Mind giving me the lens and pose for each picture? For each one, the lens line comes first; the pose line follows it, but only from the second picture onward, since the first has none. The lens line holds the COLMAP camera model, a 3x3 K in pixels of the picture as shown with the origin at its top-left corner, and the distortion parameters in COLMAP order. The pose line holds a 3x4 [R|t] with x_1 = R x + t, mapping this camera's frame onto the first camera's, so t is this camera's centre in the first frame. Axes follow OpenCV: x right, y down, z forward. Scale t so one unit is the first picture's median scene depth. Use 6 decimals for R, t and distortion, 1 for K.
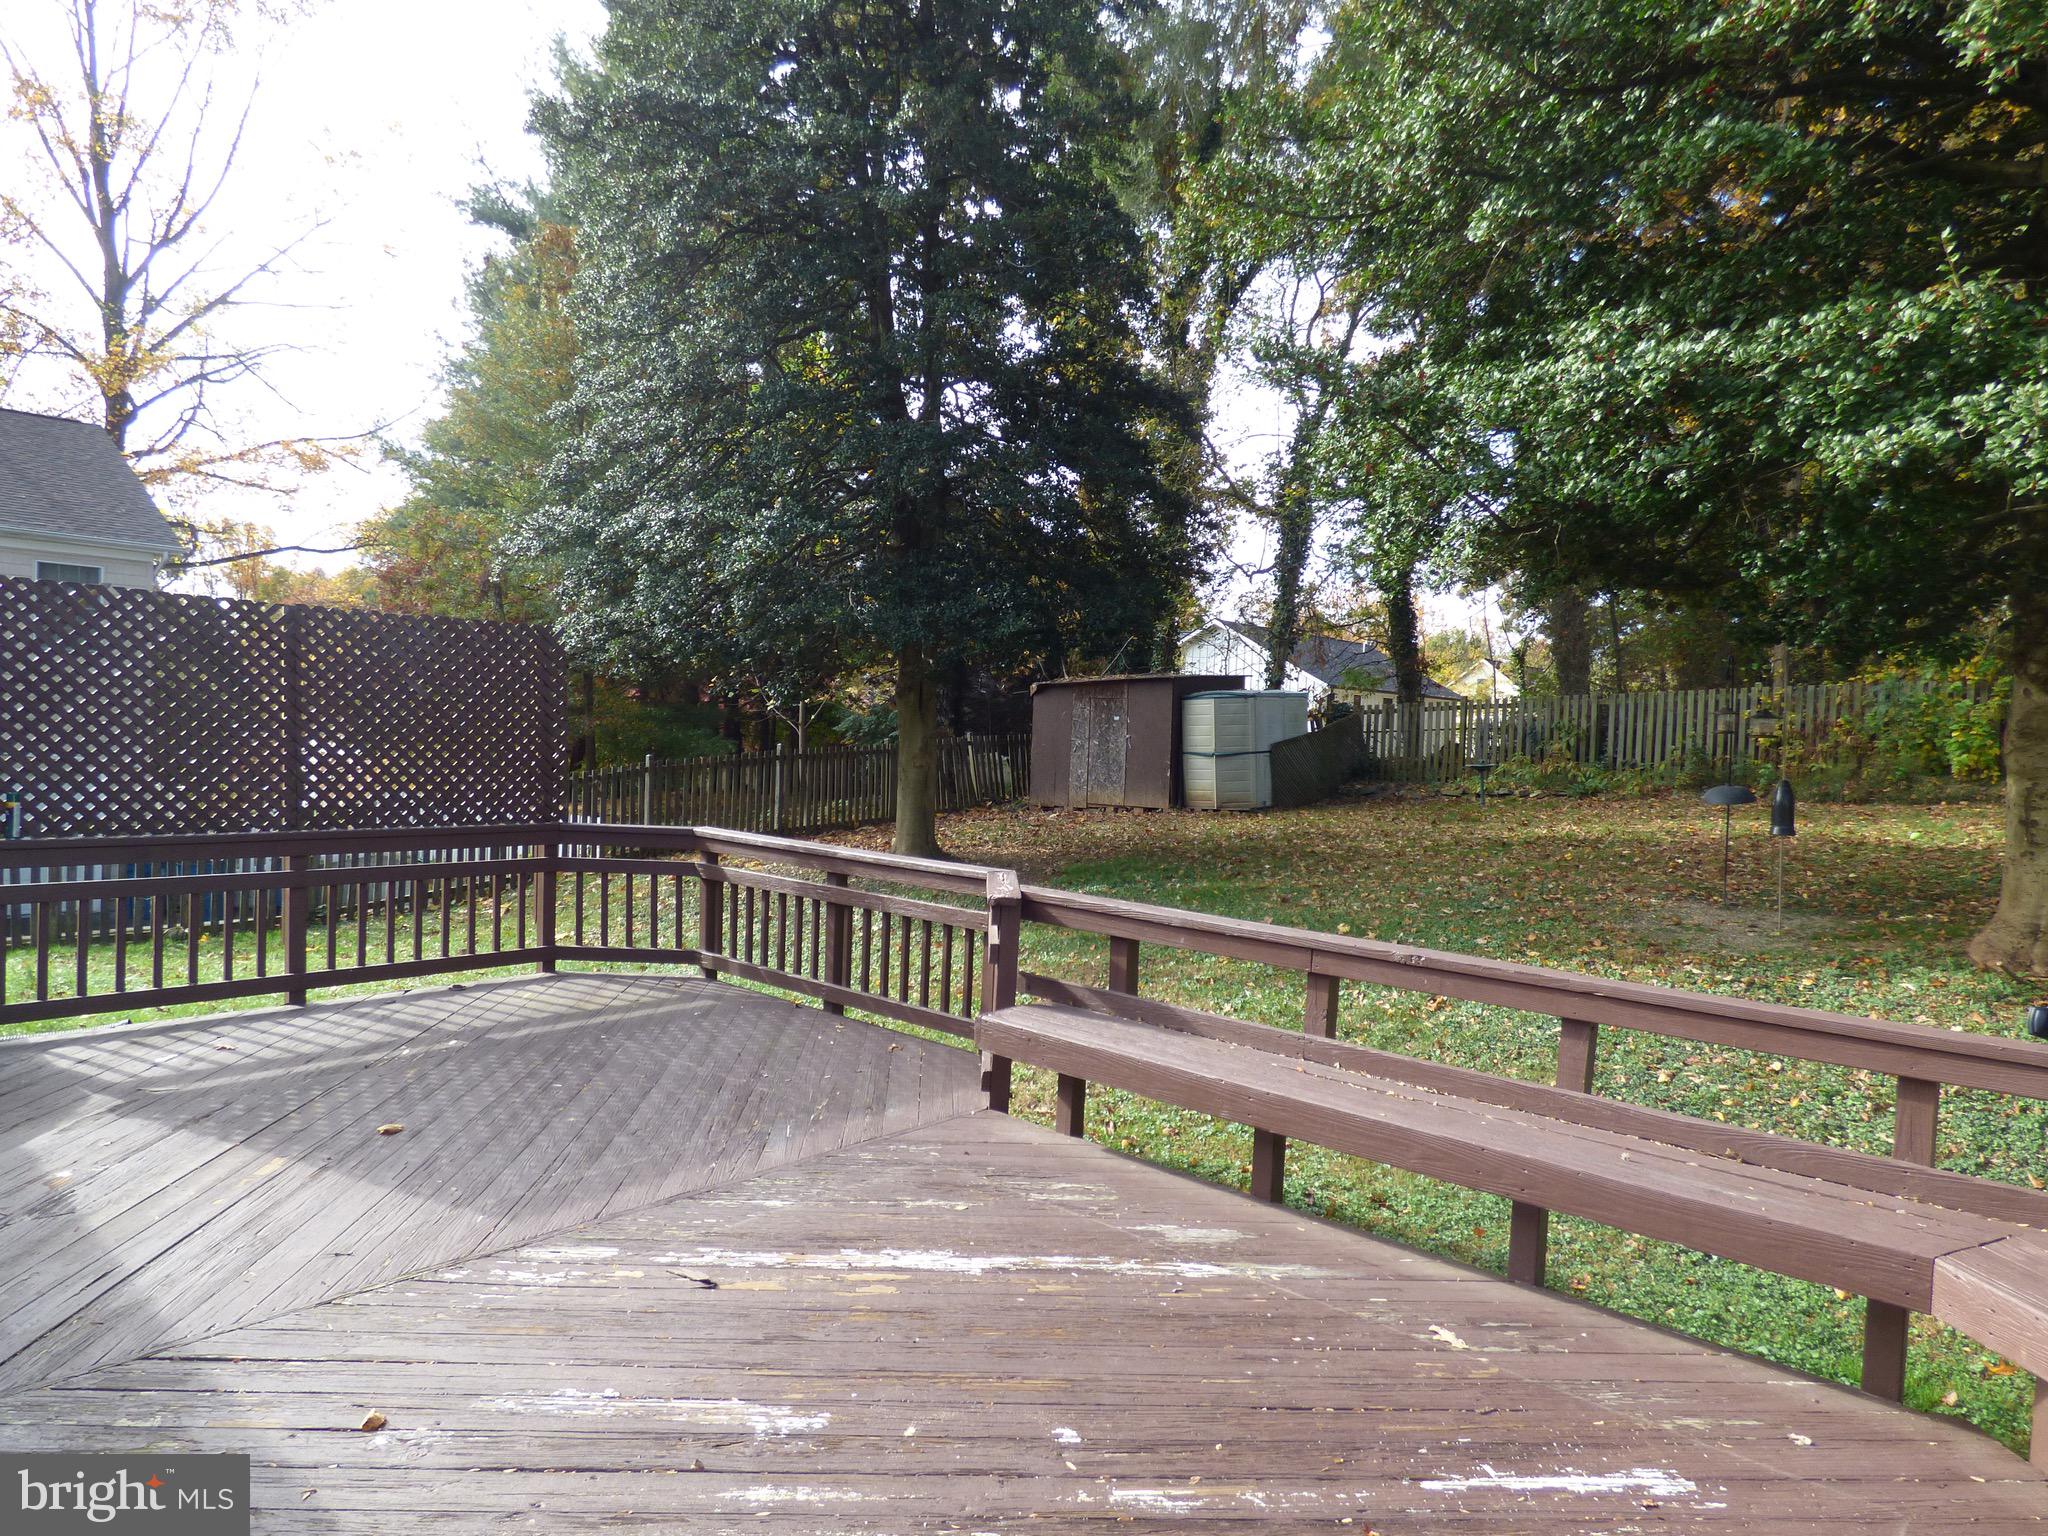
lens RADIAL K [[1215.4, 0, 1024.0], [0, 1215.4, 768.0], [0, 0, 1]] dist [-0.047262, -0.000700]
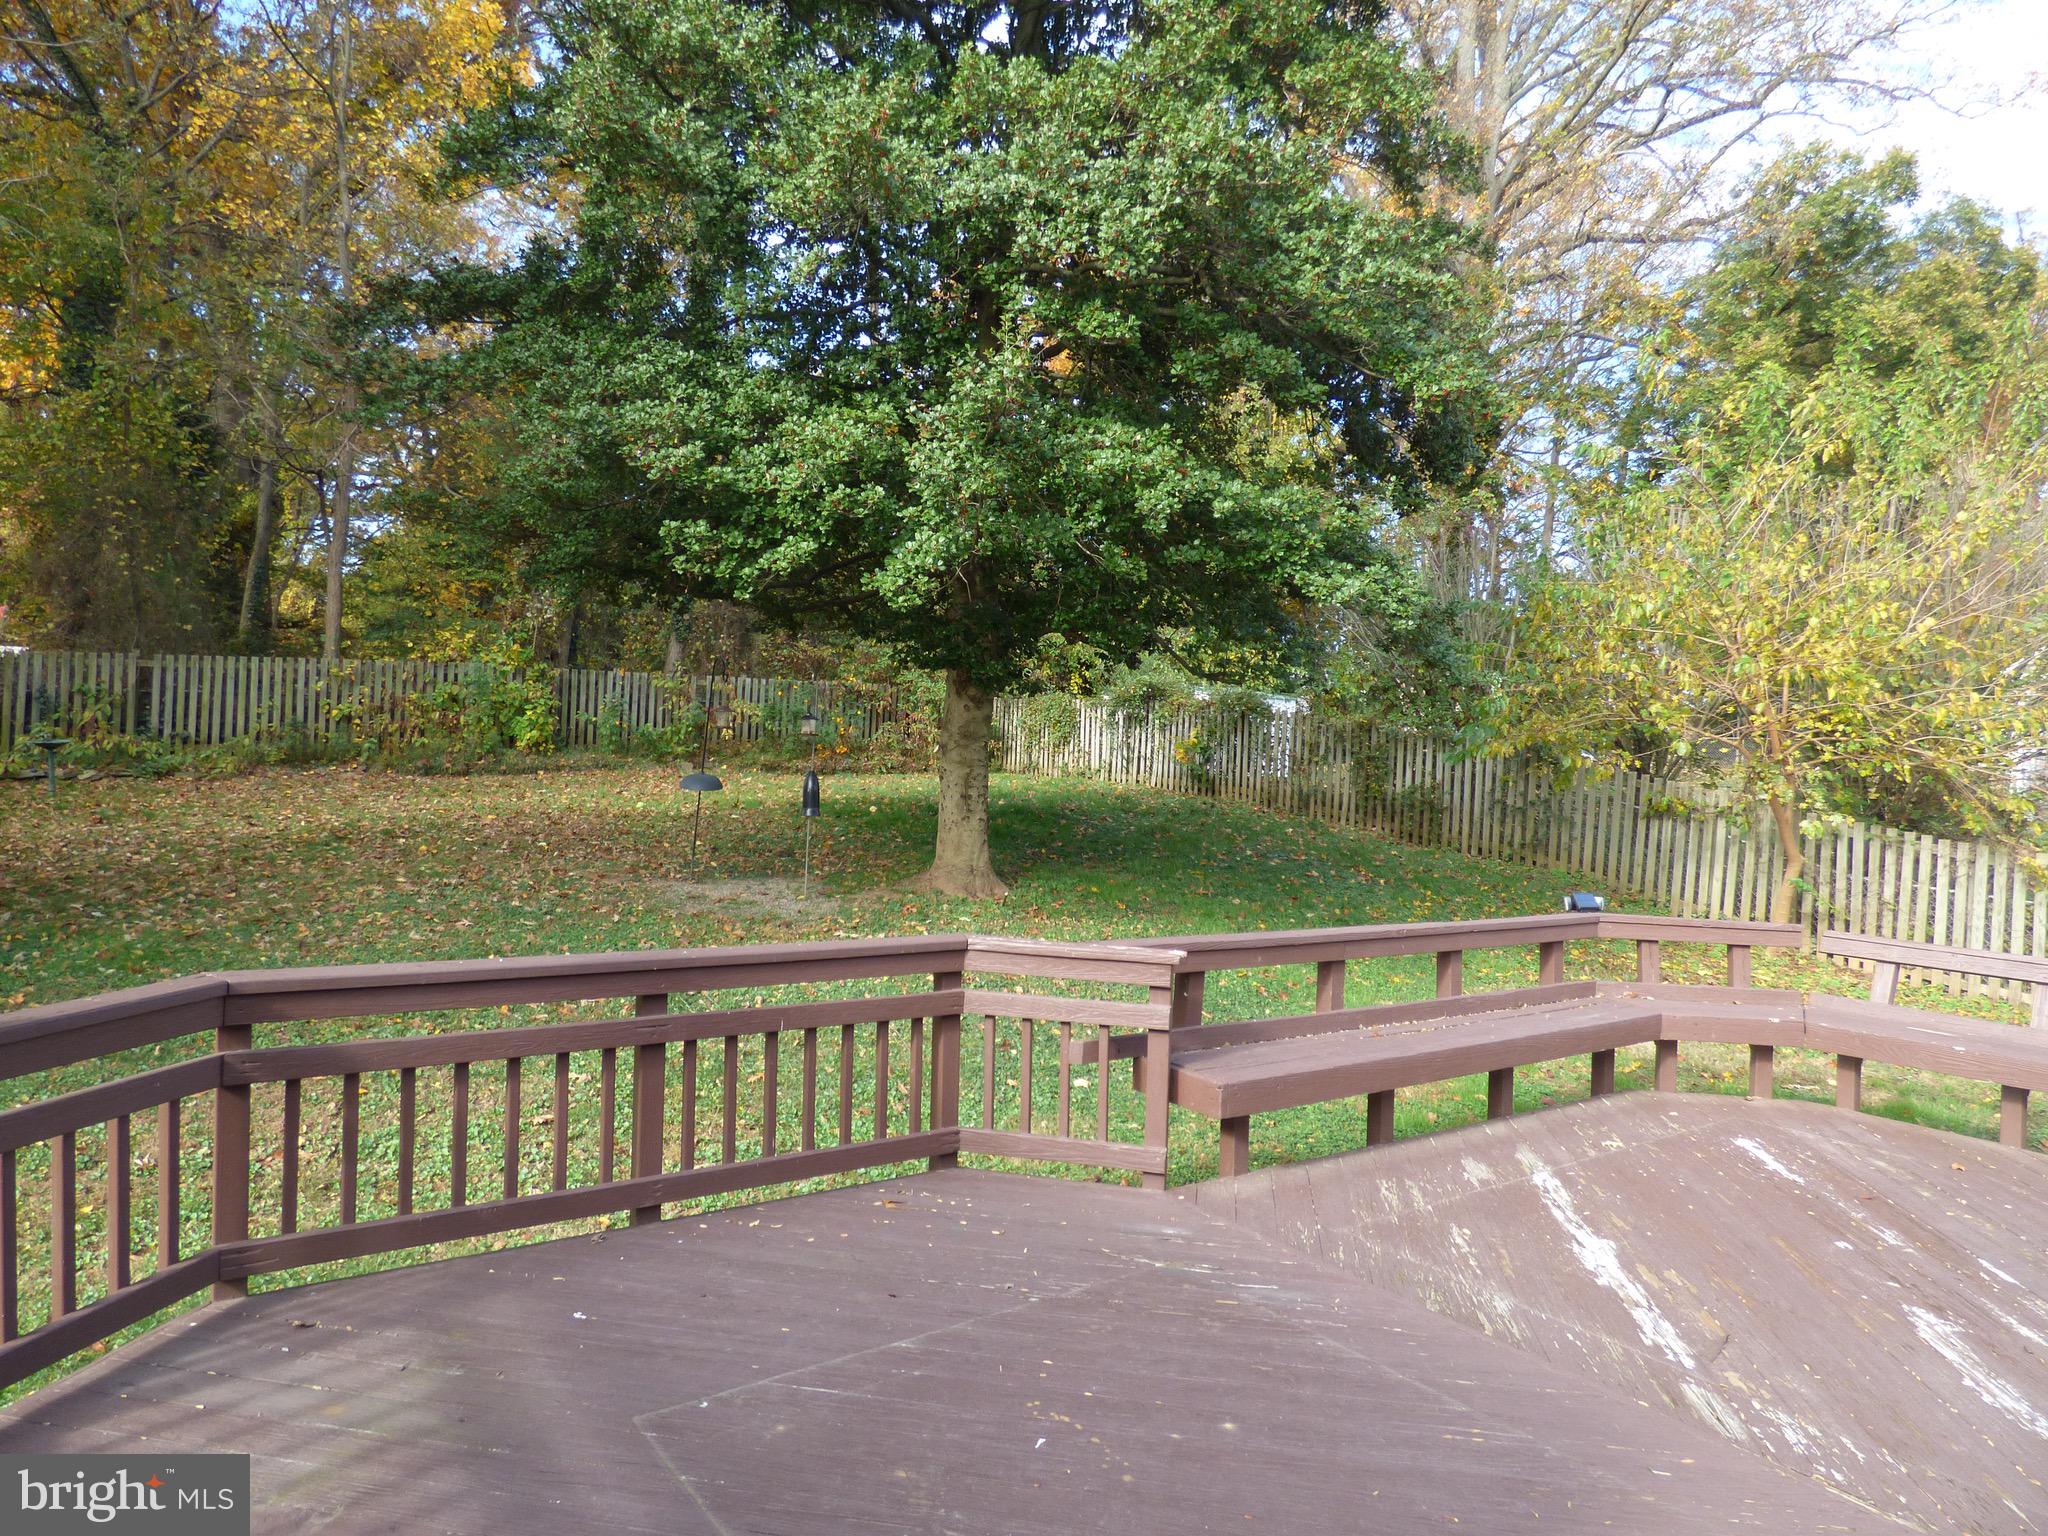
lens RADIAL K [[1232.9, 0, 1029.7], [0, 1232.9, 760.5], [0, 0, 1]] dist [-0.017160, 0.003874]
pose [[0.230315, -0.023652, 0.972829, -0.262399], [-0.007766, 0.999628, 0.026142, -0.017333], [-0.973085, -0.013576, 0.230046, 0.250272]]
